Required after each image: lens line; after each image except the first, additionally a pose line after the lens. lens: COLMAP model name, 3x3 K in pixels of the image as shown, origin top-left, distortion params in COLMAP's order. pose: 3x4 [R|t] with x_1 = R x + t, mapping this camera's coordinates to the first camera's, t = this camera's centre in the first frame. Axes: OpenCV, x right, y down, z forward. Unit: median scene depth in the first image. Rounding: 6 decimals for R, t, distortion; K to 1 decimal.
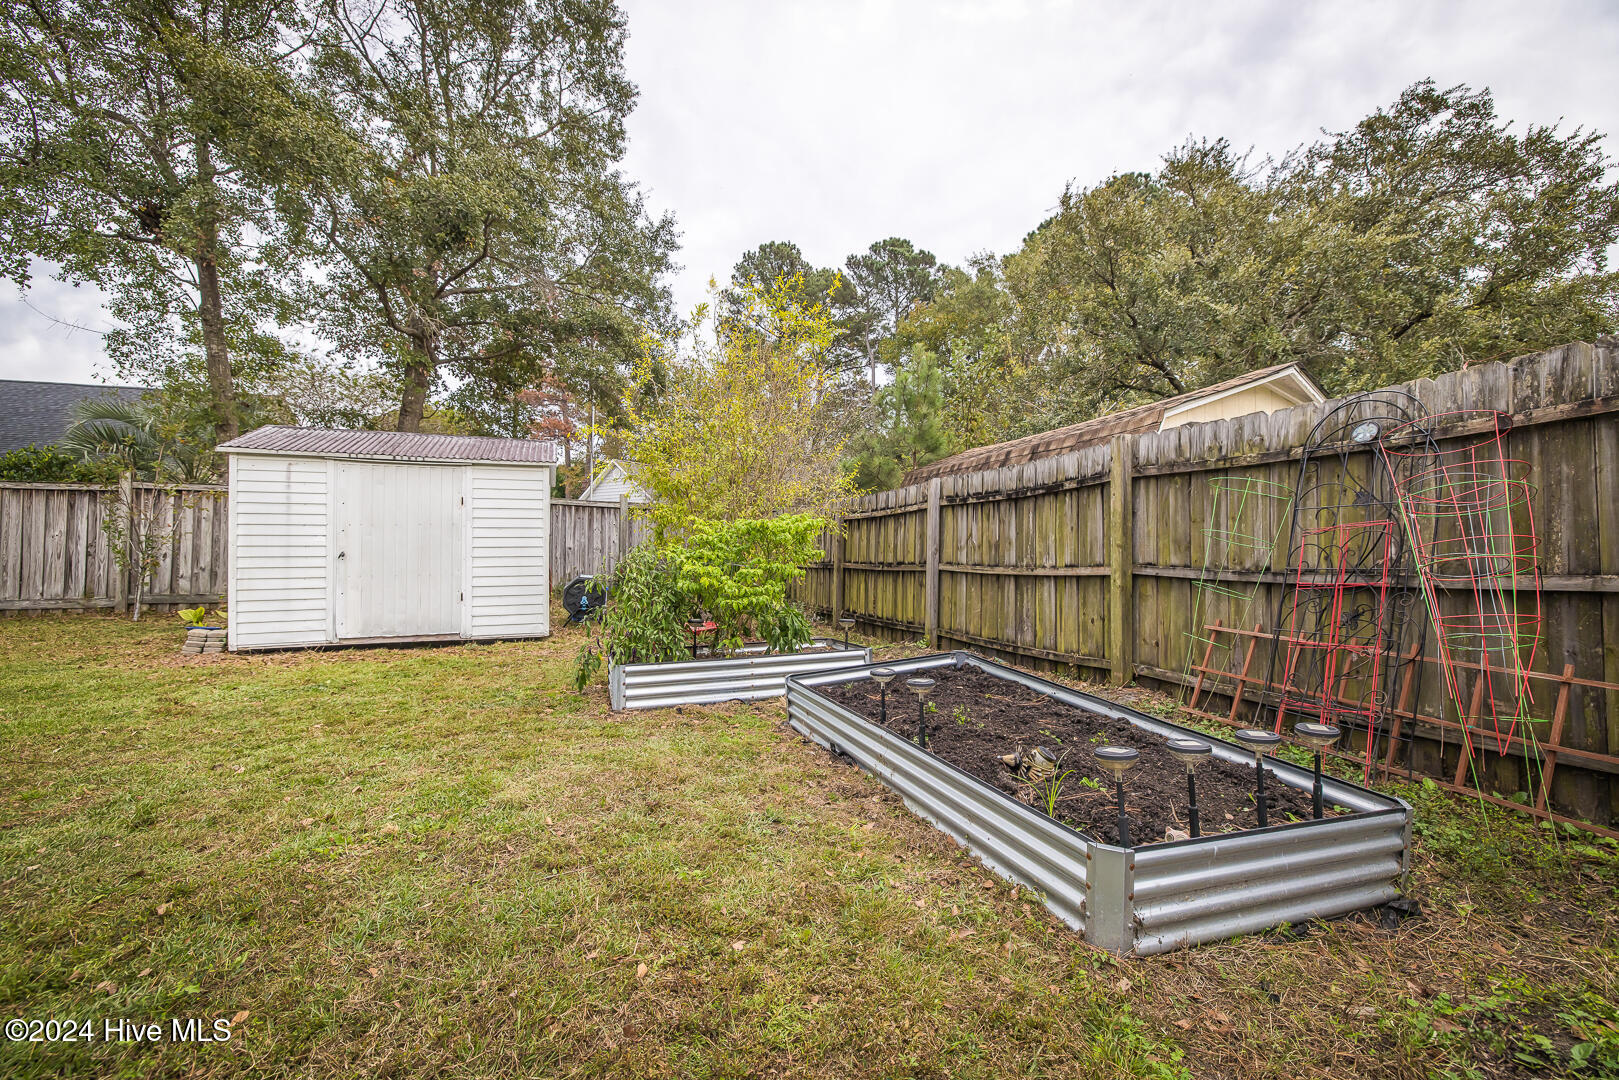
lens RADIAL K [[678.0, 0, 809.5], [0, 678.0, 540.0], [0, 0, 1]] dist [-0.000096, -0.000175]
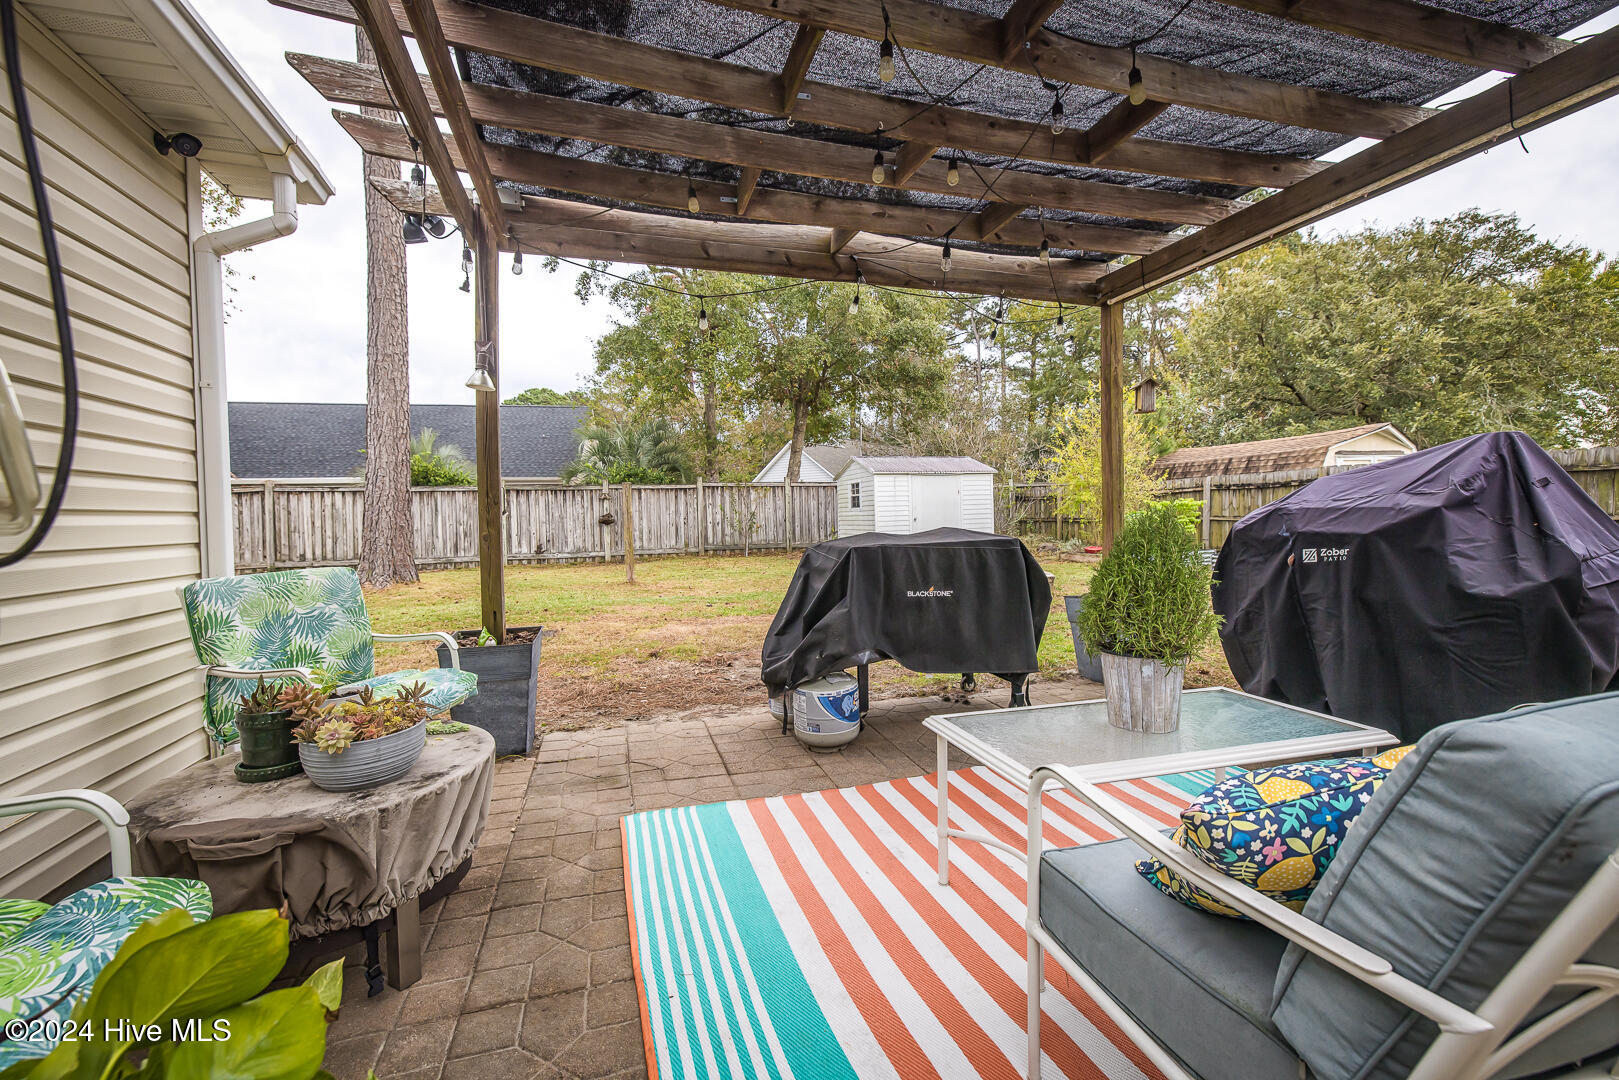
lens RADIAL K [[678.0, 0, 809.5], [0, 678.0, 540.0], [0, 0, 1]] dist [-0.000096, -0.000175]
pose [[0.997760, -0.022313, -0.063063, -0.620369], [0.026102, 0.997862, 0.059910, -0.034843], [0.061592, -0.061422, 0.996210, -0.797741]]
